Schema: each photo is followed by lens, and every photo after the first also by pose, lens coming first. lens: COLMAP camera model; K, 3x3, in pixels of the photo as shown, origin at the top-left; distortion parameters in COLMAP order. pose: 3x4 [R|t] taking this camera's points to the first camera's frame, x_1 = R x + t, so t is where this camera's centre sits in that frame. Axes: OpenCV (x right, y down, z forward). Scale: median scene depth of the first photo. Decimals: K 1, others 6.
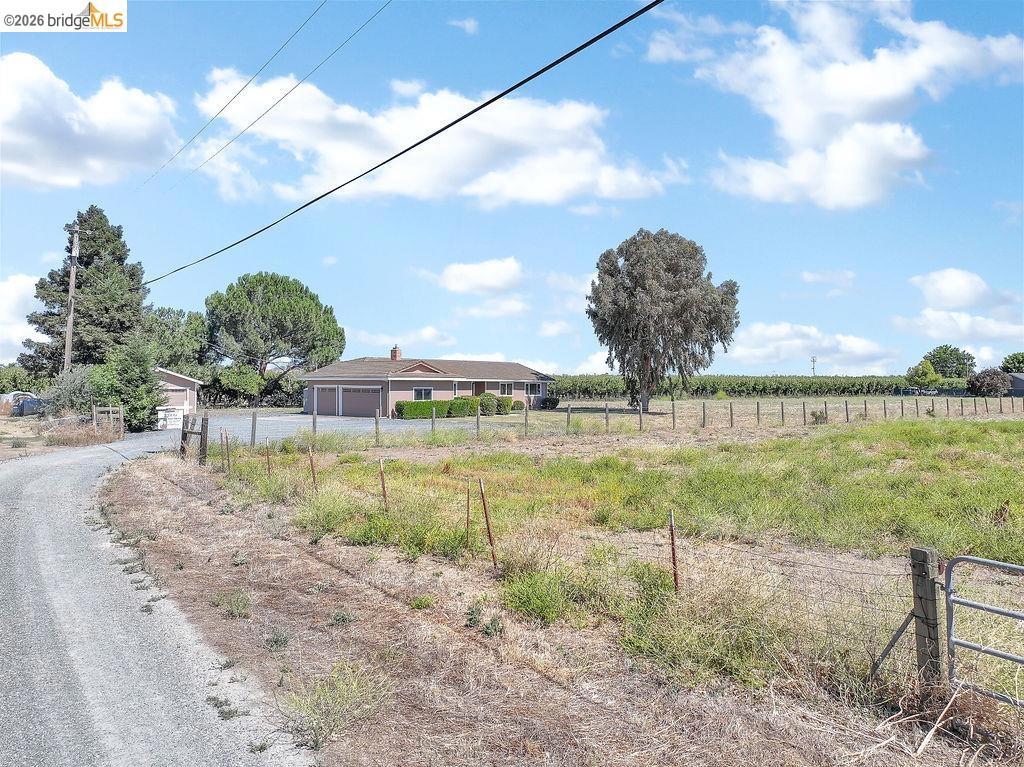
lens RADIAL K [[711.1, 0, 512.0], [0, 711.1, 383.5], [0, 0, 1]] dist [0.007684, 0.002786]
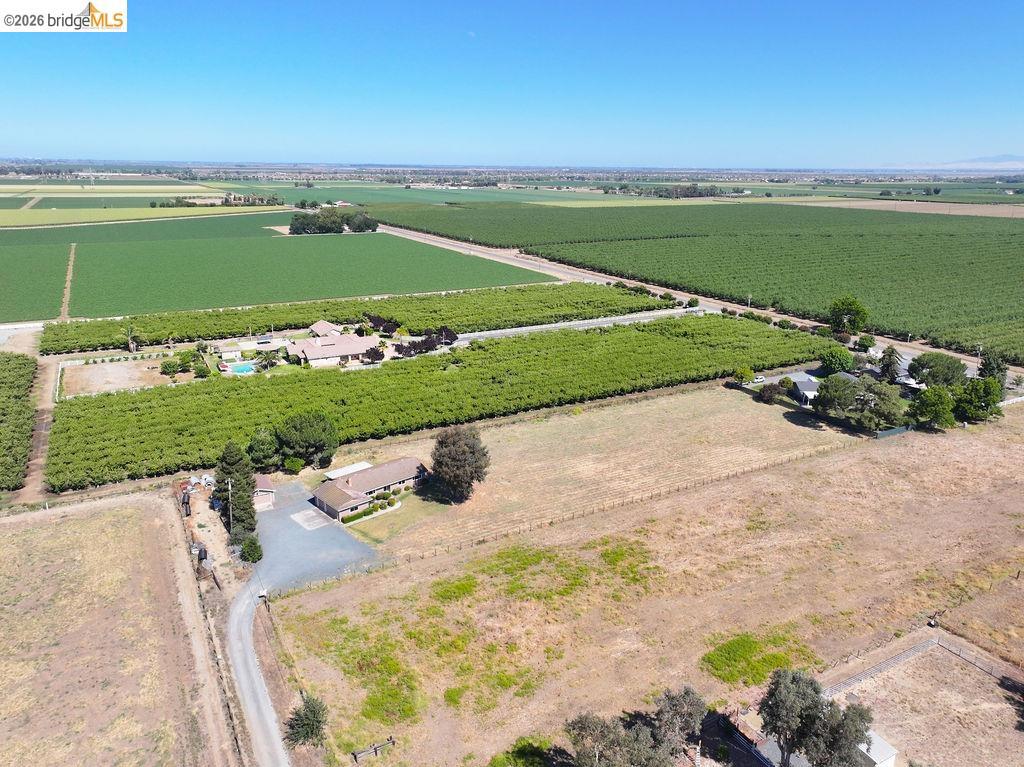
lens RADIAL K [[711.1, 0, 512.0], [0, 711.1, 383.5], [0, 0, 1]] dist [0.007684, 0.002786]
pose [[0.990101, 0.057543, -0.128021, 0.598380], [-0.017771, 0.956151, 0.292334, -0.951404], [0.139229, -0.287165, 0.947709, -1.017351]]
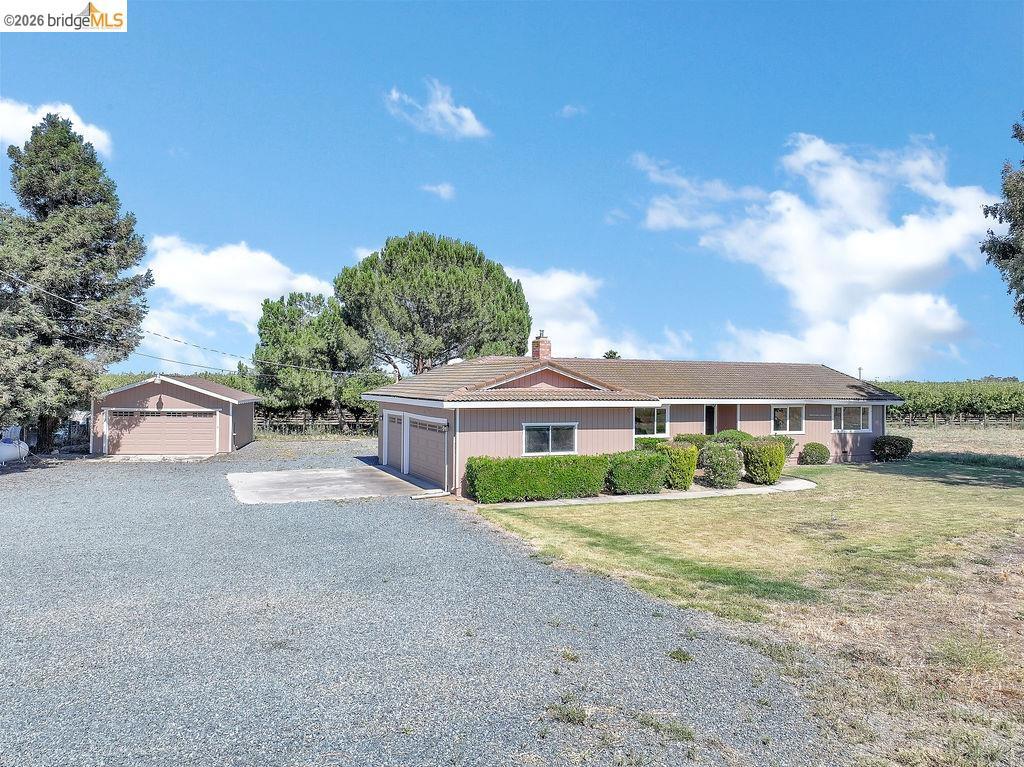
lens RADIAL K [[706.8, 0, 528.2], [0, 706.8, 384.1], [0, 0, 1]] dist [0.016549, 0.003100]
pose [[0.902981, 0.005074, -0.429651, 0.038600], [-0.006210, 0.999980, -0.001242, -0.013921], [0.429636, 0.003790, 0.902994, 0.464617]]
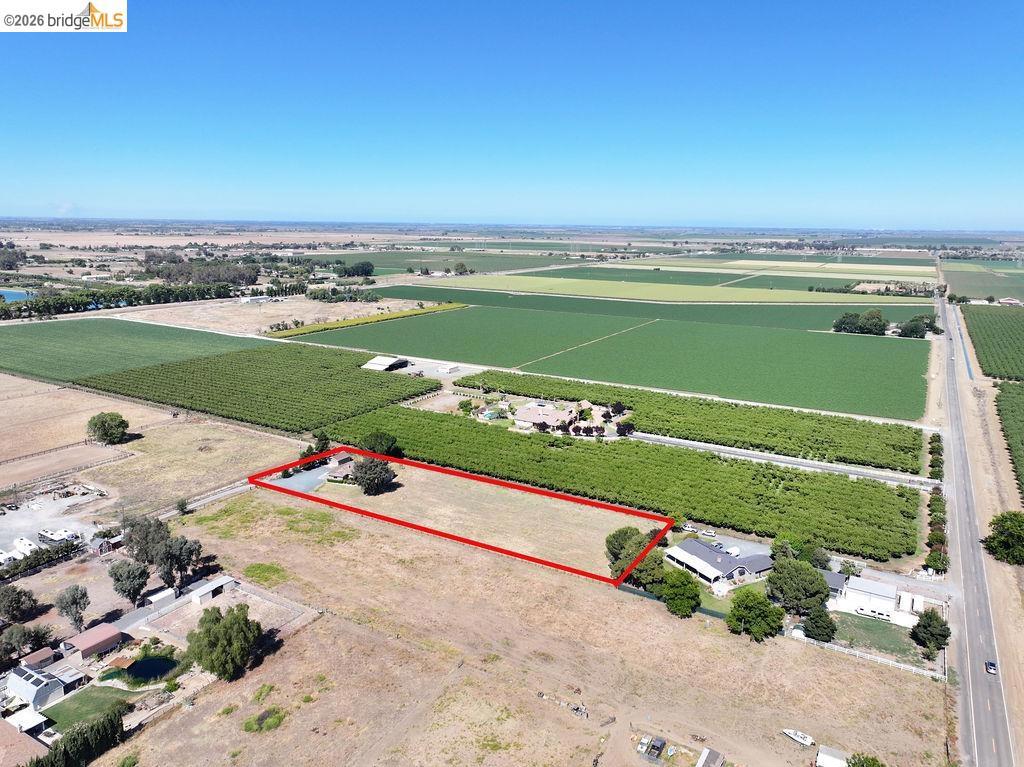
lens RADIAL K [[711.1, 0, 512.0], [0, 711.1, 383.5], [0, 0, 1]] dist [0.007684, 0.002786]
pose [[0.380600, 0.211092, -0.900324, 3.984273], [-0.015291, 0.974901, 0.222113, -1.485858], [0.924613, -0.070770, 0.374275, 0.204324]]
